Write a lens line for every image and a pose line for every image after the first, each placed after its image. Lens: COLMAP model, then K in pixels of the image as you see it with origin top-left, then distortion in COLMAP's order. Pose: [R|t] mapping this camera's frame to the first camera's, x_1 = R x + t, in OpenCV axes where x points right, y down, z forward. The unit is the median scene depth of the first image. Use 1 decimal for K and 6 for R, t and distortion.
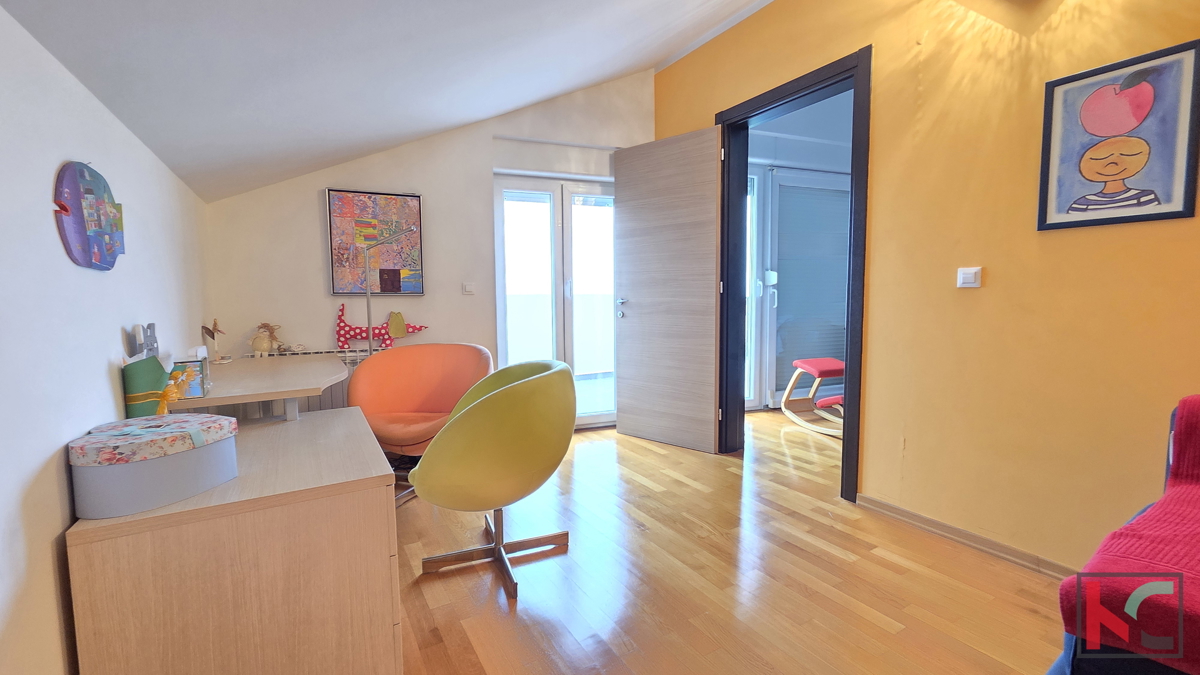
lens RADIAL K [[490.7, 0, 599.9], [0, 490.7, 336.0], [0, 0, 1]] dist [0.003272, -0.001739]
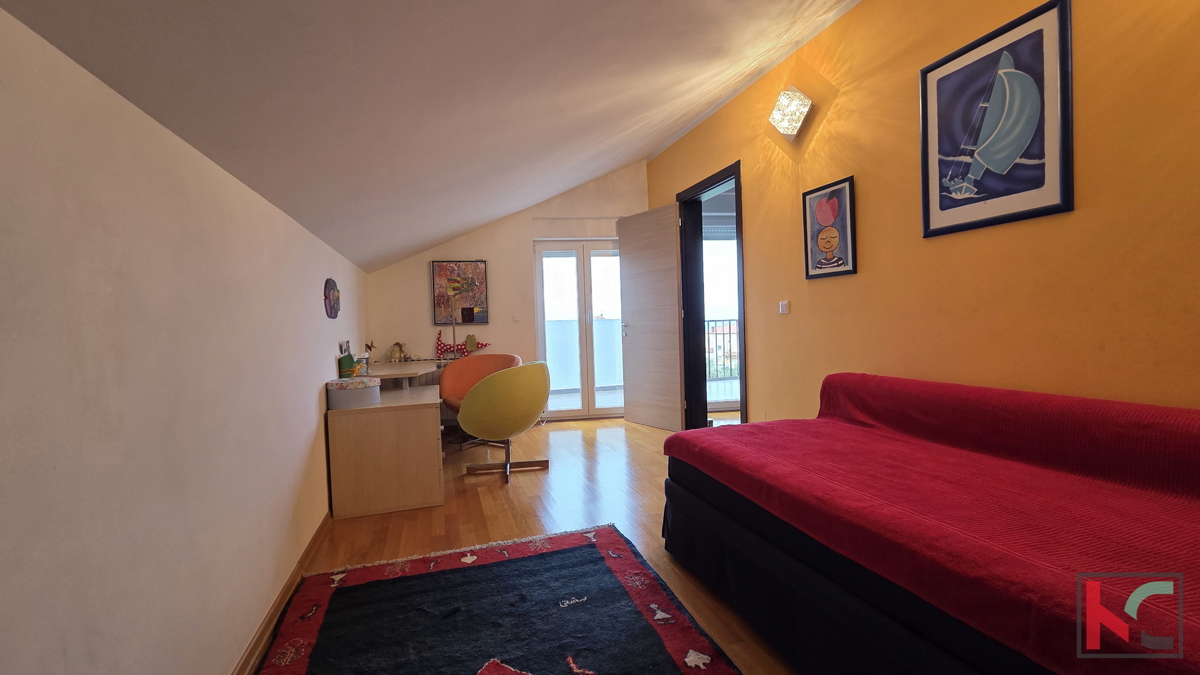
lens RADIAL K [[490.7, 0, 599.0], [0, 490.7, 335.3], [0, 0, 1]] dist [0.003272, -0.001739]
pose [[0.974786, -0.014252, -0.222688, 0.361173], [0.003766, 0.998867, -0.047444, 0.031451], [0.223112, 0.045409, 0.973735, -0.477048]]
